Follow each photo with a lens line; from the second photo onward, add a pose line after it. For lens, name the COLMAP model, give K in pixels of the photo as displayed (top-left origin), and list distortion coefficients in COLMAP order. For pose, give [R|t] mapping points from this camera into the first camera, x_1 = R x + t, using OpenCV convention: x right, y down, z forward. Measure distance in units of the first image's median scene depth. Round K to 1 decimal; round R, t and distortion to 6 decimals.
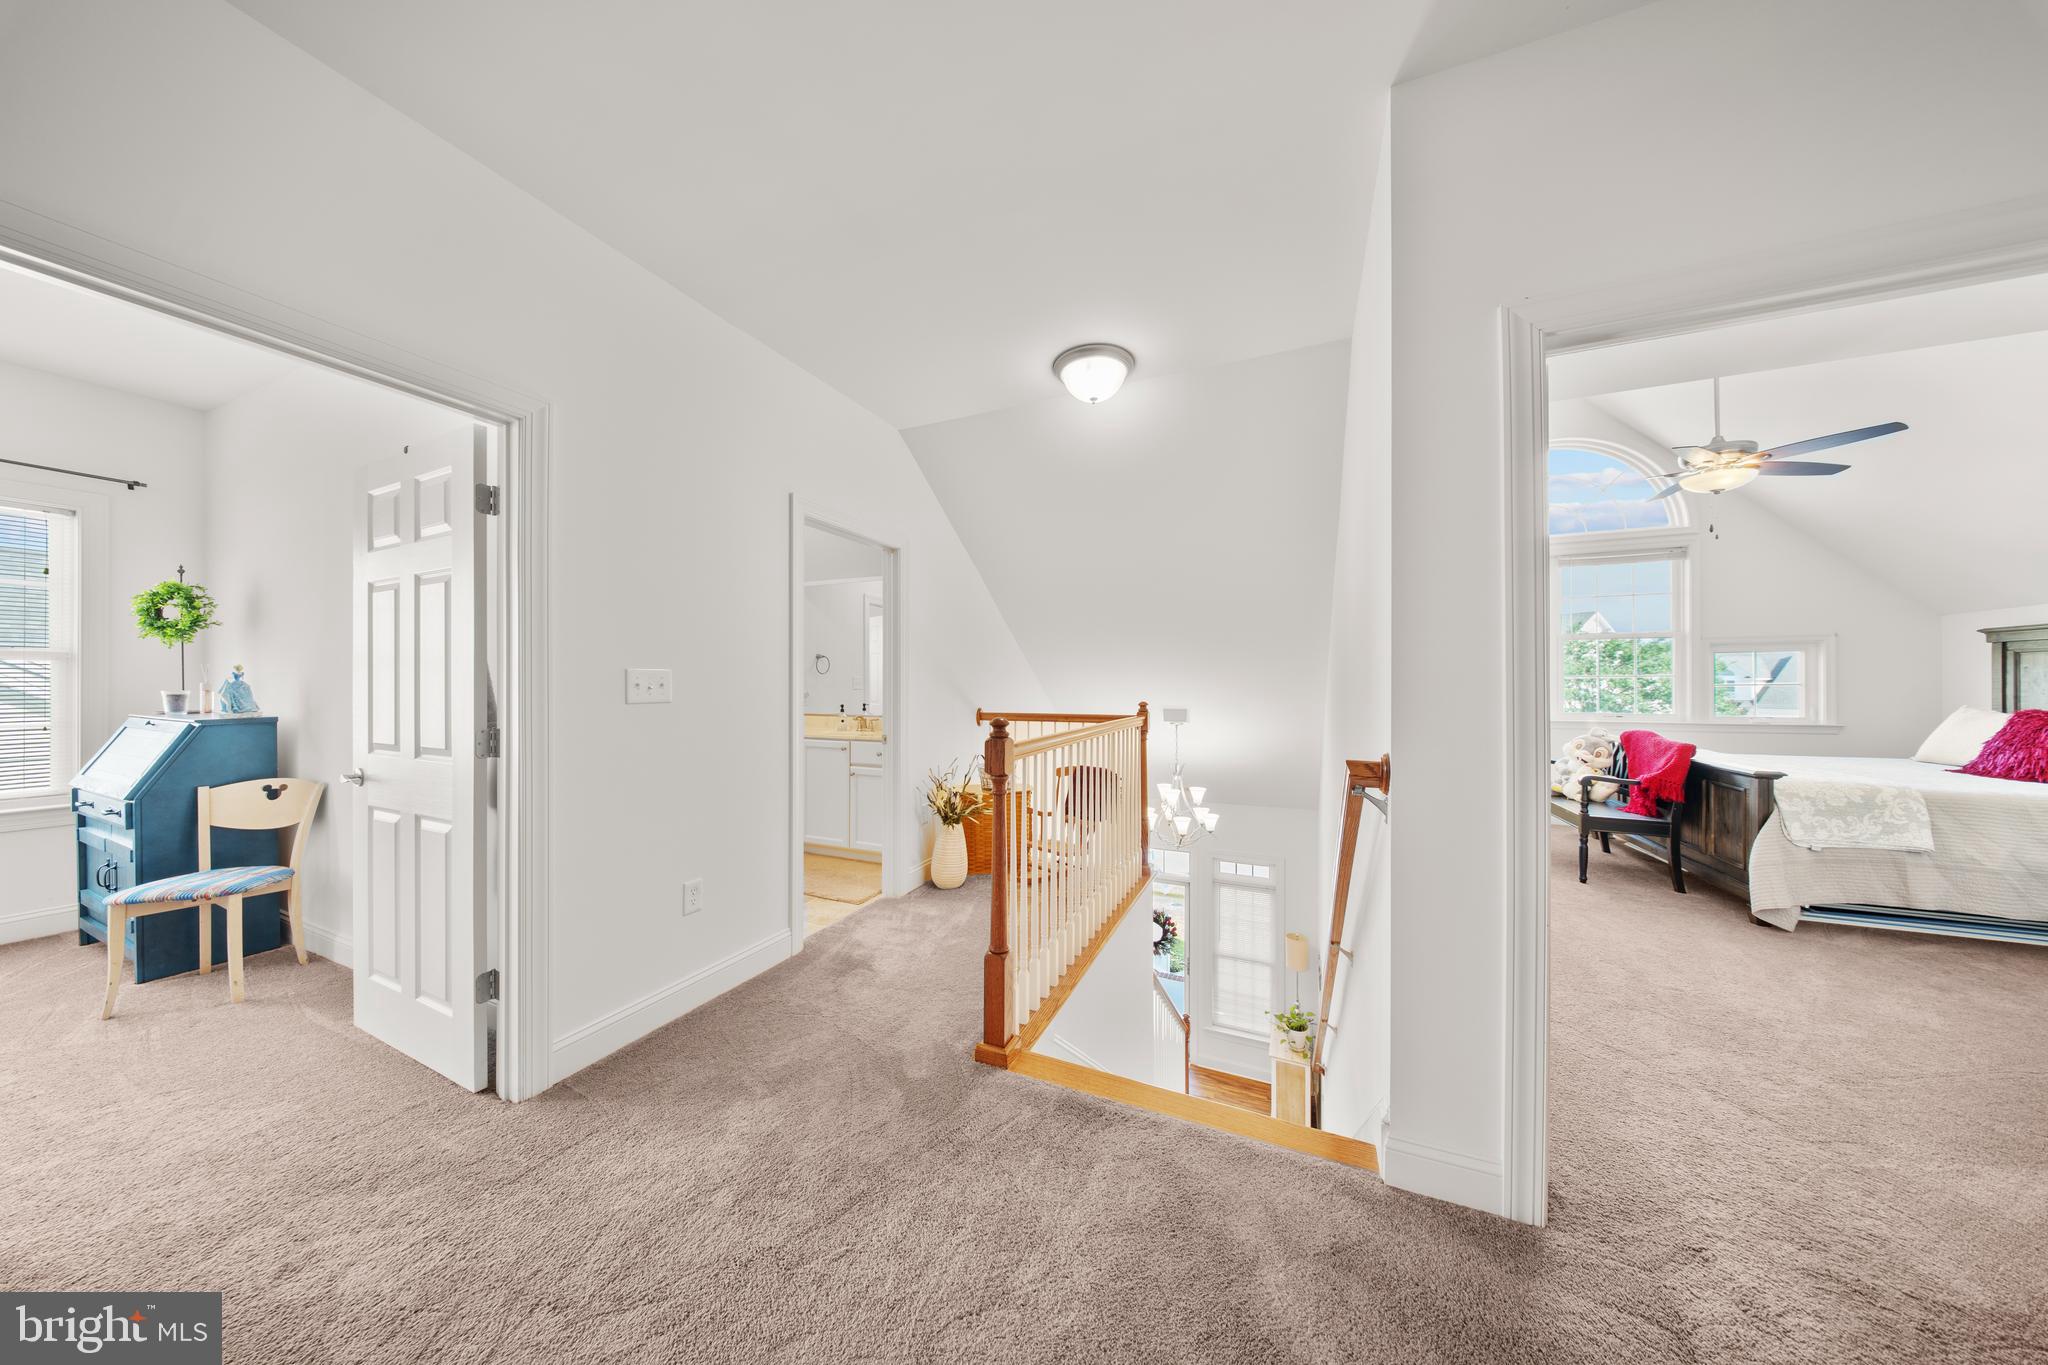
lens RADIAL K [[622.7, 0, 1010.3], [0, 622.7, 683.3], [0, 0, 1]] dist [-0.006264, -0.000016]
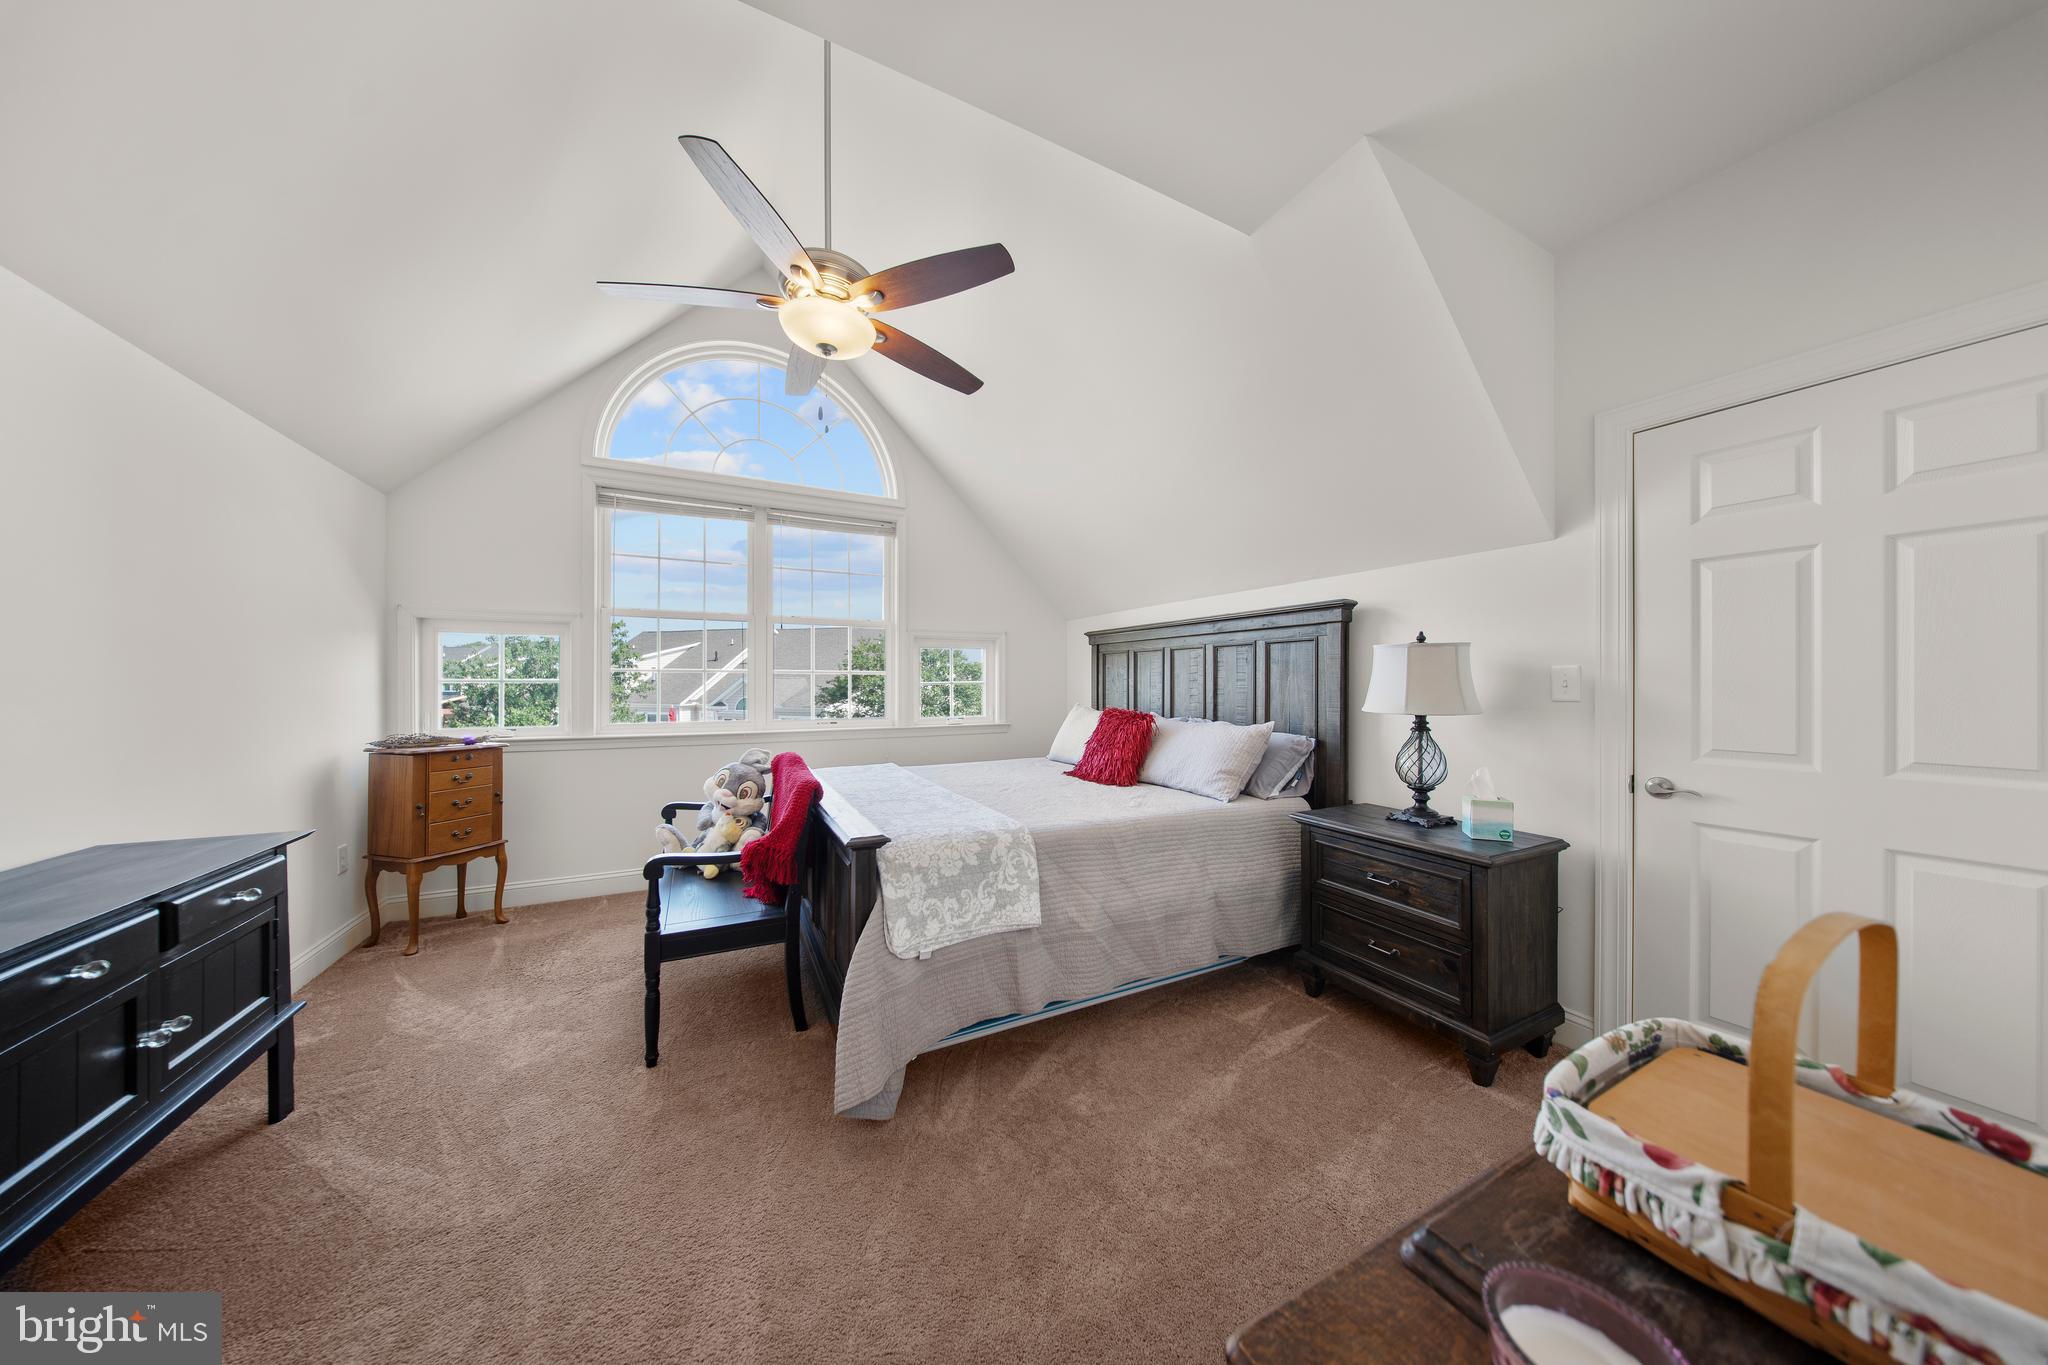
lens RADIAL K [[622.7, 0, 1011.0], [0, 622.7, 682.1], [0, 0, 1]] dist [-0.006264, -0.000016]
pose [[0.636809, 0.004794, 0.771006, 0.787402], [-0.002875, 0.999988, -0.003843, 0.004362], [-0.771016, 0.000230, 0.636816, 0.484930]]
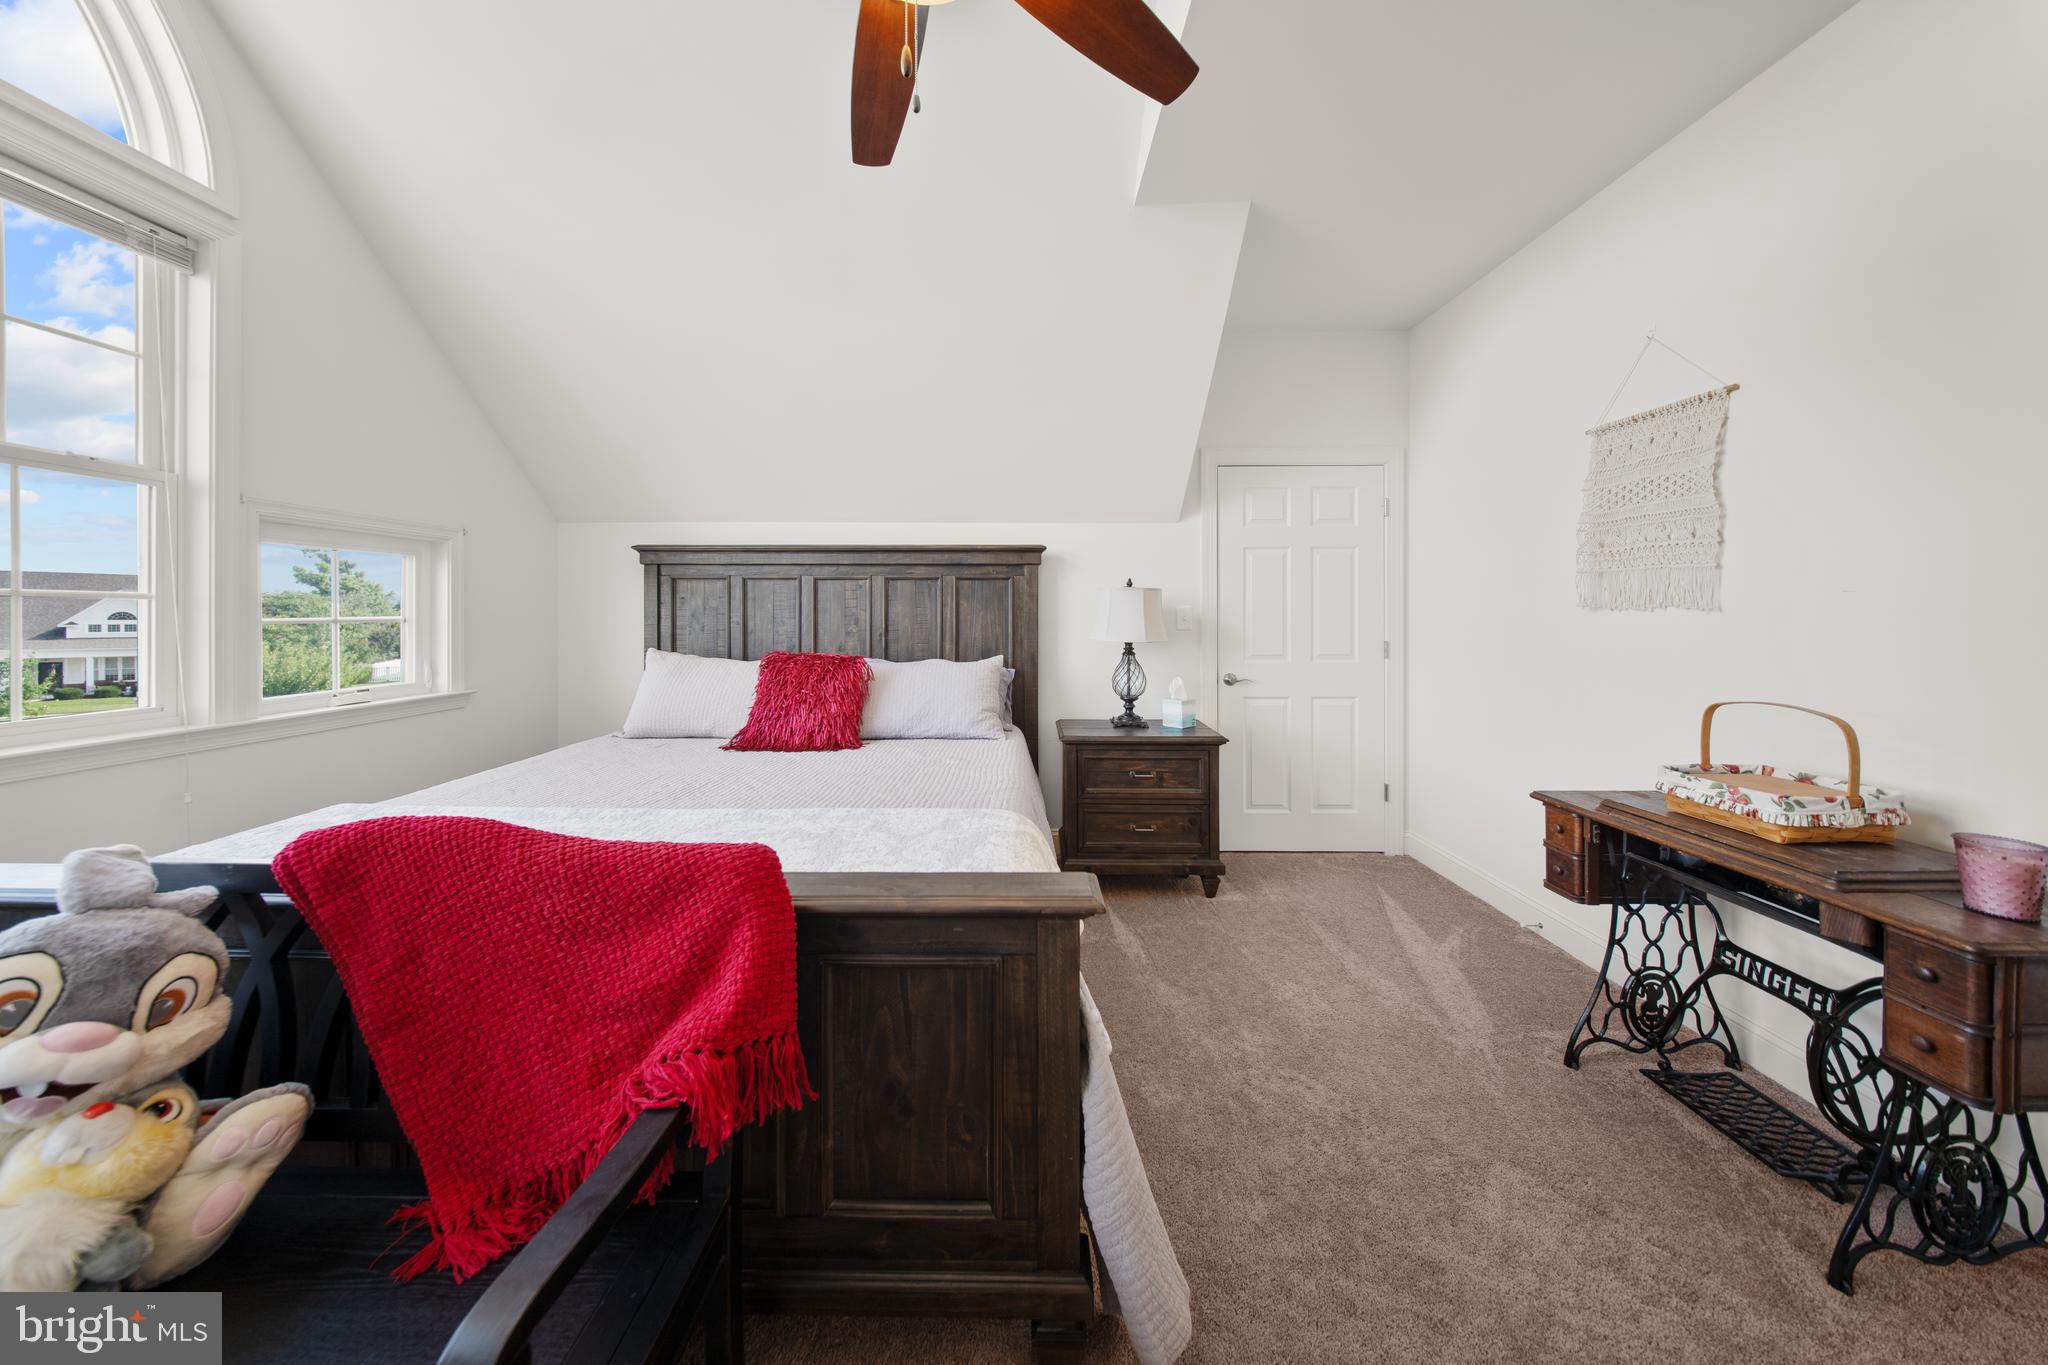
lens RADIAL K [[622.7, 0, 1010.2], [0, 622.7, 618.4], [0, 0, 1]] dist [-0.006264, -0.000016]
pose [[-0.401851, 0.004110, 0.915696, 0.850633], [0.002233, 0.999991, -0.003508, 0.004374], [-0.915702, 0.000635, -0.401857, 1.047242]]
